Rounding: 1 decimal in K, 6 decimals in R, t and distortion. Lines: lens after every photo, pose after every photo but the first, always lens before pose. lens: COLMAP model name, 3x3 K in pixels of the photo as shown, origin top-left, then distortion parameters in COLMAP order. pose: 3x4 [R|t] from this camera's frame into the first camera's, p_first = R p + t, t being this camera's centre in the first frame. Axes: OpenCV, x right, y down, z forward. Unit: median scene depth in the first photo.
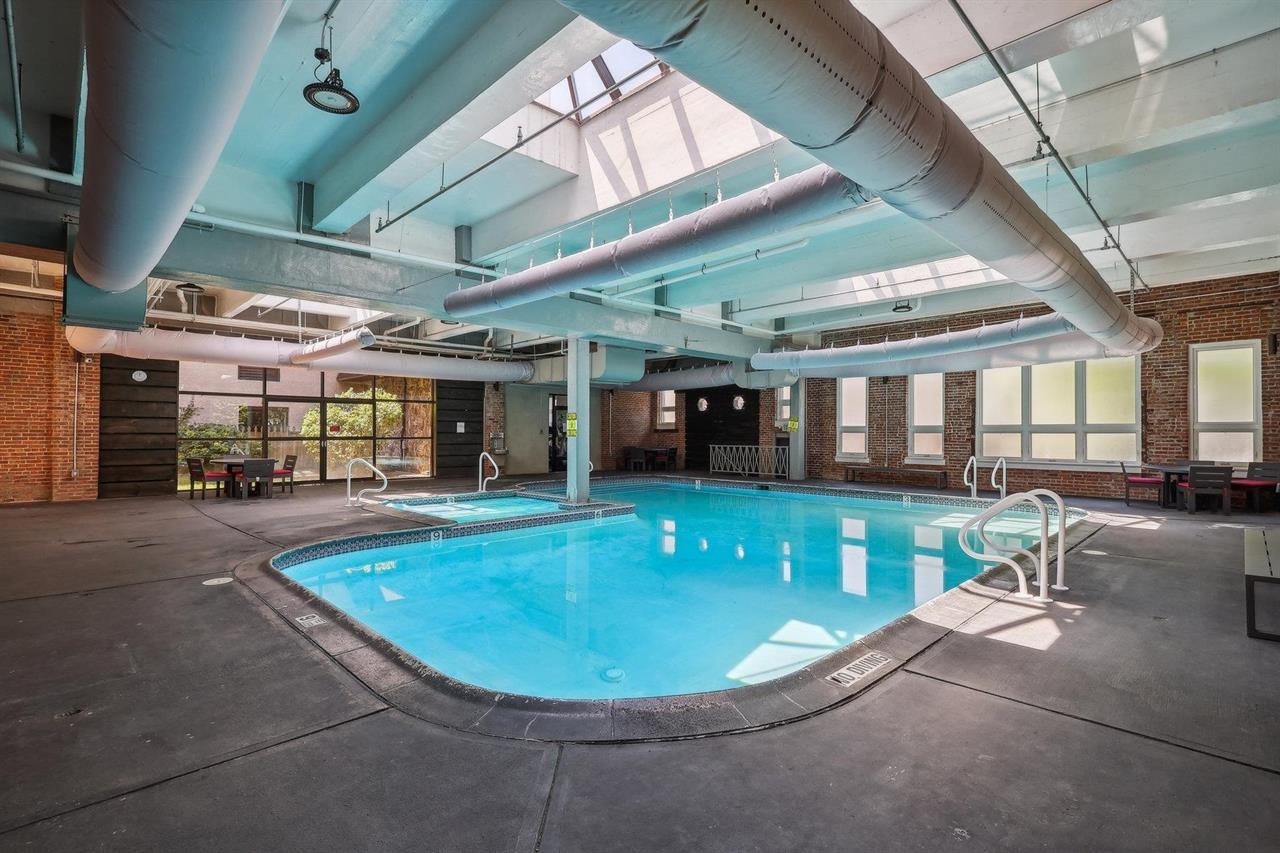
lens RADIAL K [[602.2, 0, 640.0], [0, 602.2, 426.5], [0, 0, 1]] dist [-0.002020, 0.000705]
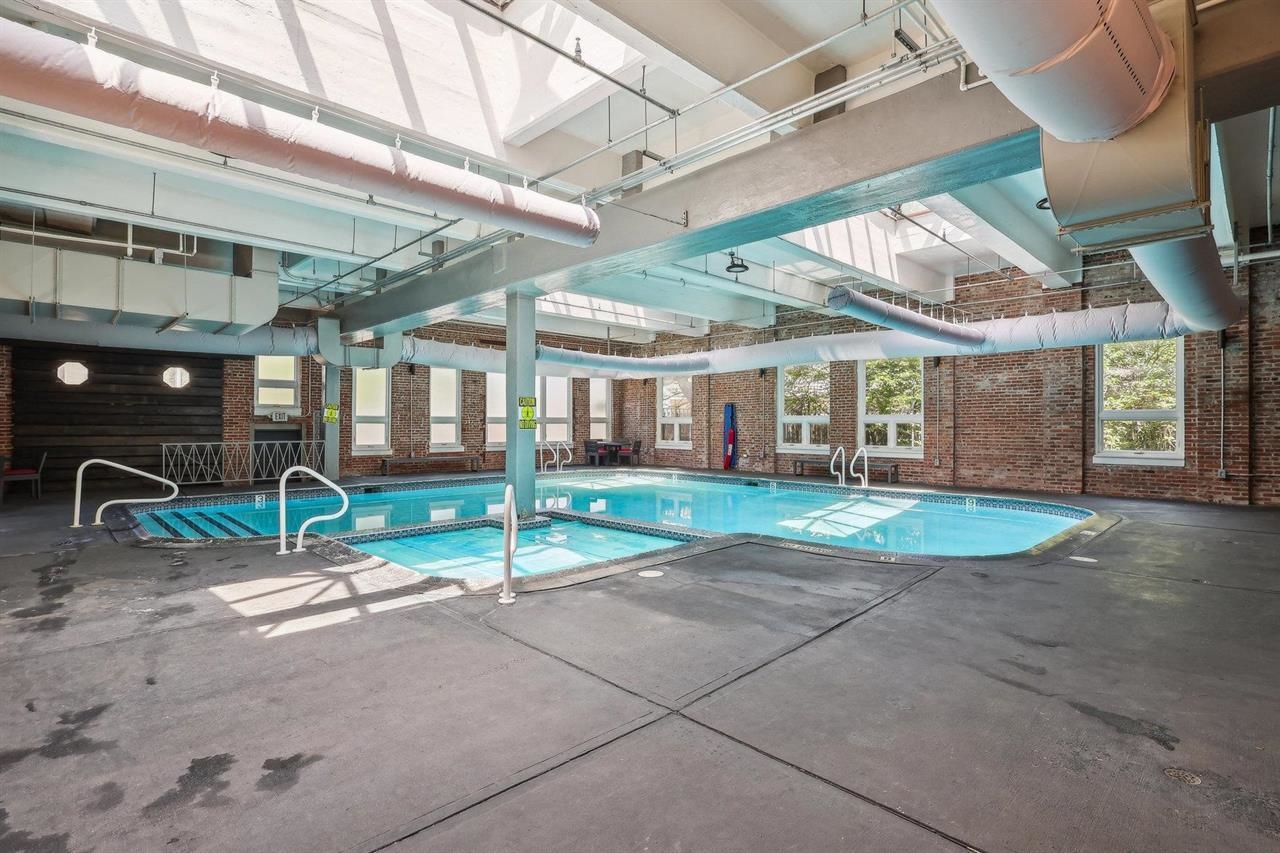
lens RADIAL K [[602.2, 0, 640.0], [0, 602.2, 426.5], [0, 0, 1]] dist [-0.002020, 0.000705]
pose [[0.002758, -0.005447, 0.999981, -0.642428], [-0.009809, 0.999937, 0.005474, 0.006741], [-0.999948, -0.009824, 0.002704, 0.657870]]
